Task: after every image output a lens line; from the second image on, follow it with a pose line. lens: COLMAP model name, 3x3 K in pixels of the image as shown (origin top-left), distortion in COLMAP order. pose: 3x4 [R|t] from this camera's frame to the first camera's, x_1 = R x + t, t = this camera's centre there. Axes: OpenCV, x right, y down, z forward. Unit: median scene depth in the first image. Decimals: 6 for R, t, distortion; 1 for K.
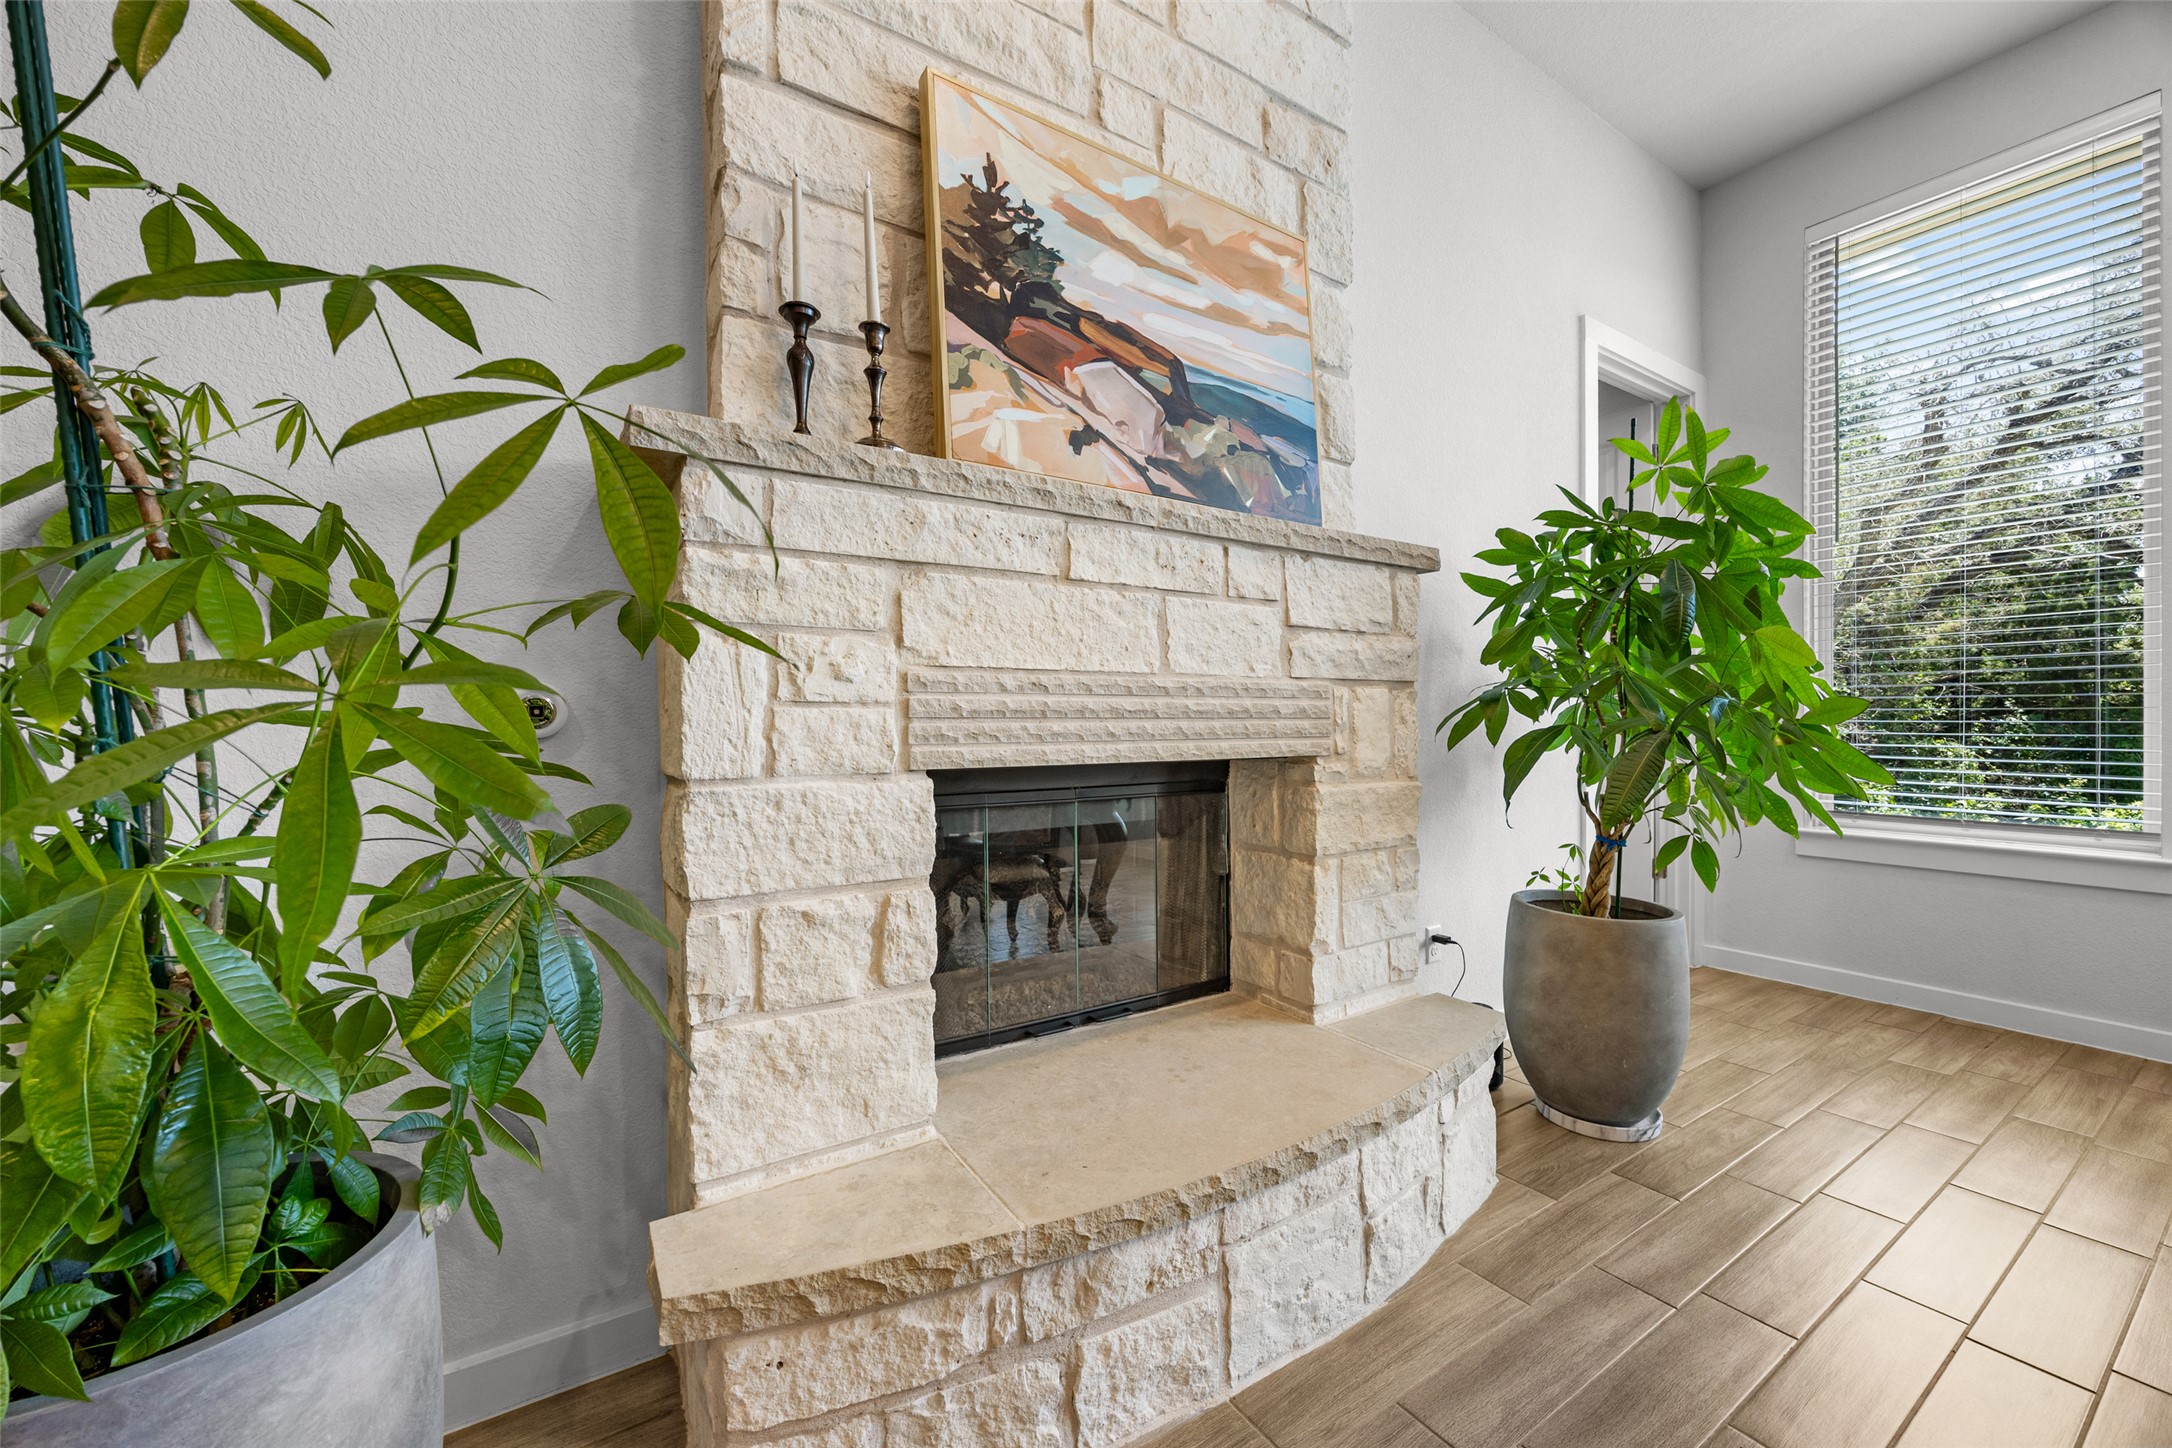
lens RADIAL K [[823.0, 0, 1091.2], [0, 823.0, 723.4], [0, 0, 1]] dist [-0.000395, 0.000171]
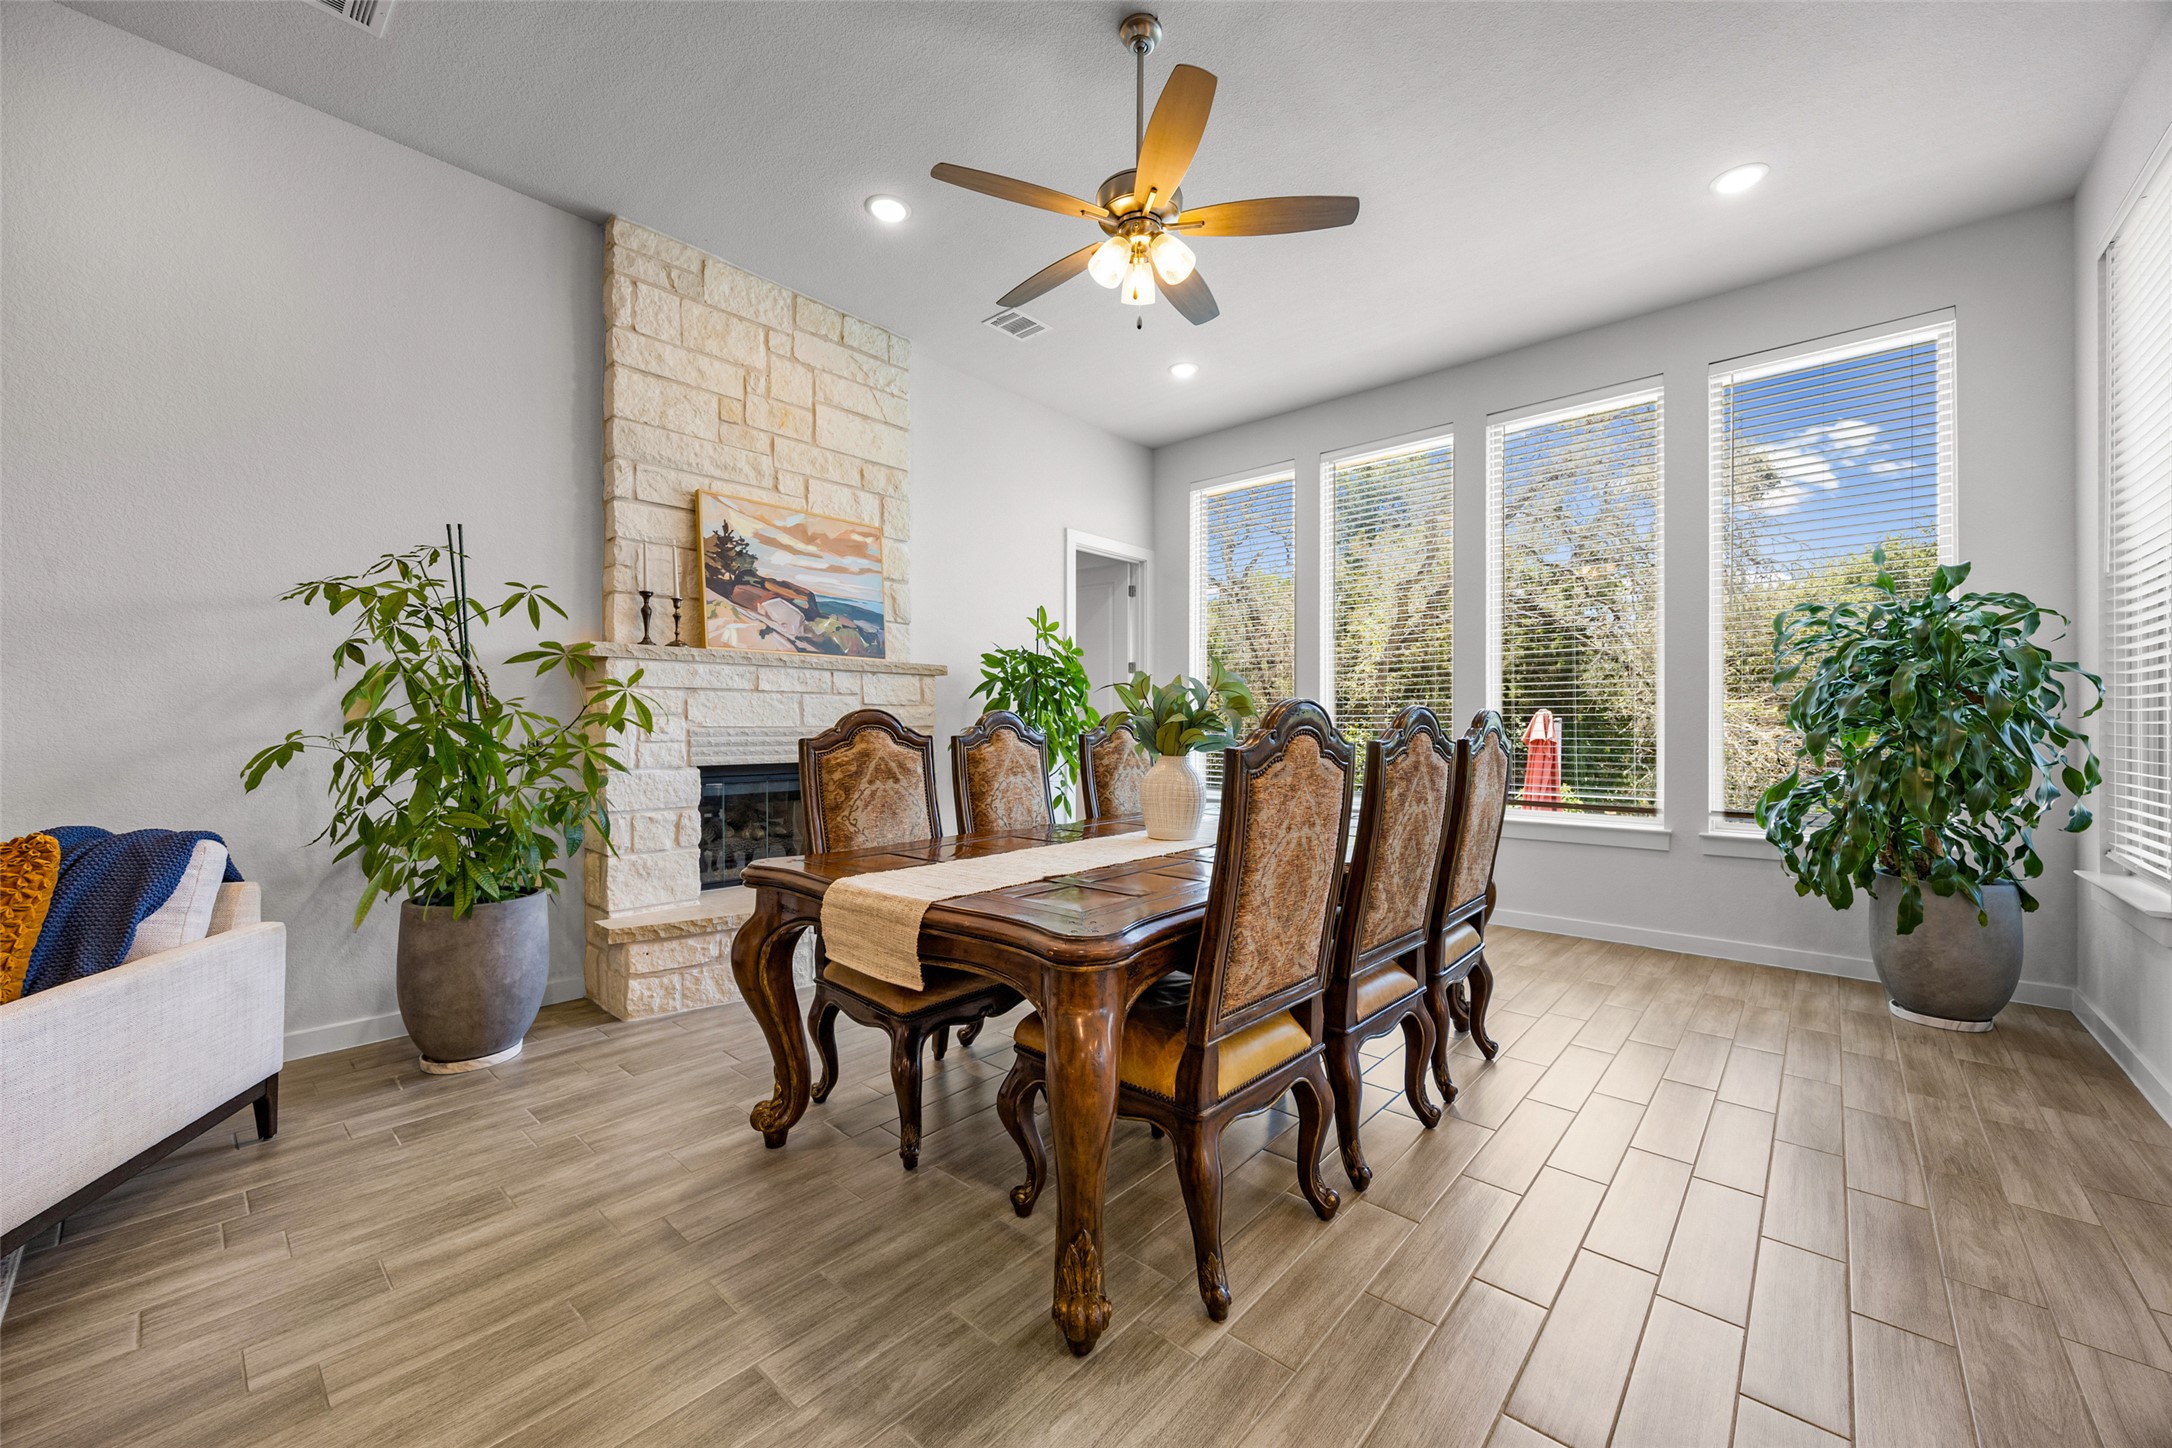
lens RADIAL K [[823.0, 0, 1083.5], [0, 823.0, 723.7], [0, 0, 1]] dist [-0.000395, 0.000171]
pose [[0.965075, 0.005255, 0.261920, 0.274673], [-0.003664, 0.999972, -0.006565, -0.059790], [-0.261947, 0.005376, 0.965067, -1.691699]]
